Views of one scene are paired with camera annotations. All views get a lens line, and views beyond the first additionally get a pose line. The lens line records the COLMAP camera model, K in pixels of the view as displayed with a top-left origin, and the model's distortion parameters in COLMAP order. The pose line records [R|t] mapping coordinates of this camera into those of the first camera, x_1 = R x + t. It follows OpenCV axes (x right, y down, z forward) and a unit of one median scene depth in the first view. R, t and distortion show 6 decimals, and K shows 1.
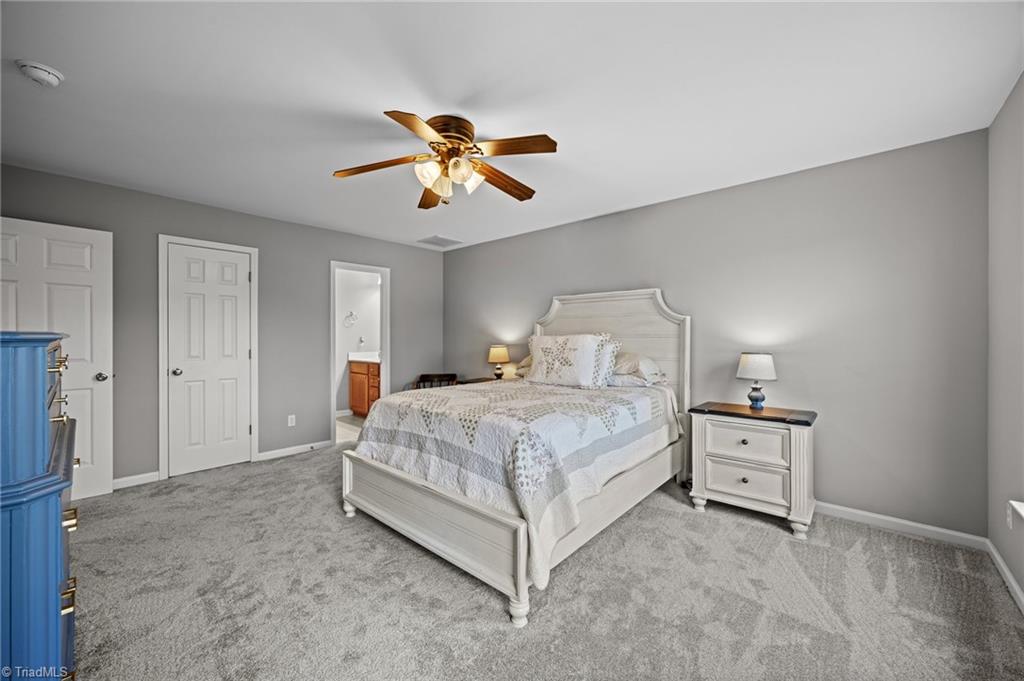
lens RADIAL K [[396.7, 0, 509.9], [0, 396.7, 340.3], [0, 0, 1]] dist [0.001718, 0.000337]
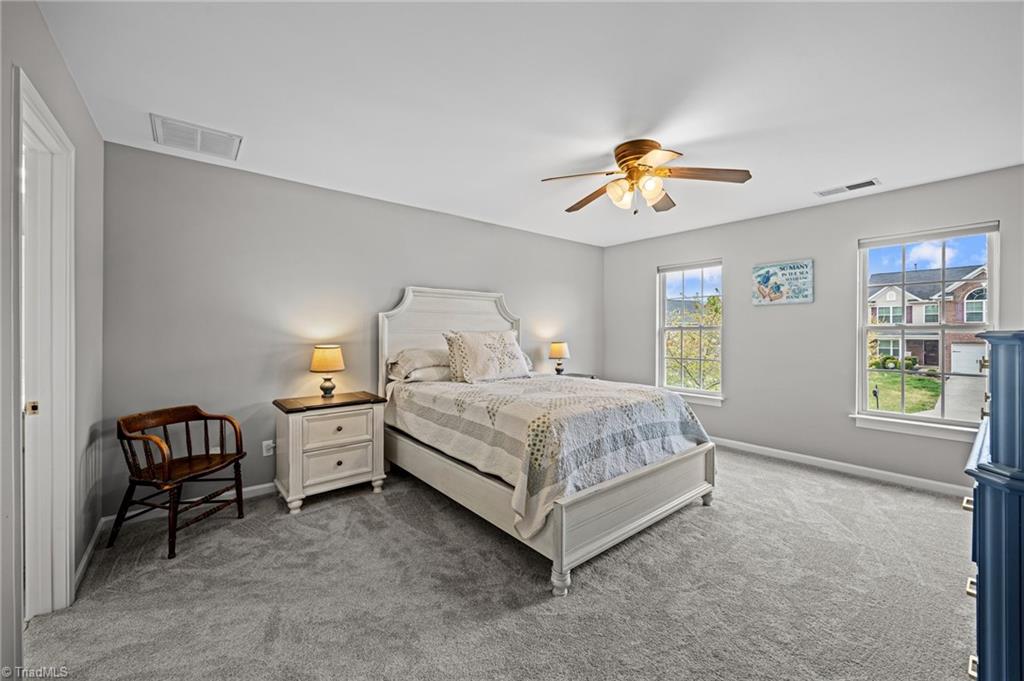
lens RADIAL K [[396.7, 0, 511.8], [0, 396.7, 335.5], [0, 0, 1]] dist [0.001718, 0.000337]
pose [[0.149350, -0.011291, 0.988720, -0.416849], [0.007238, 0.999920, 0.010326, -0.005809], [-0.988758, 0.005614, 0.149420, 0.372205]]
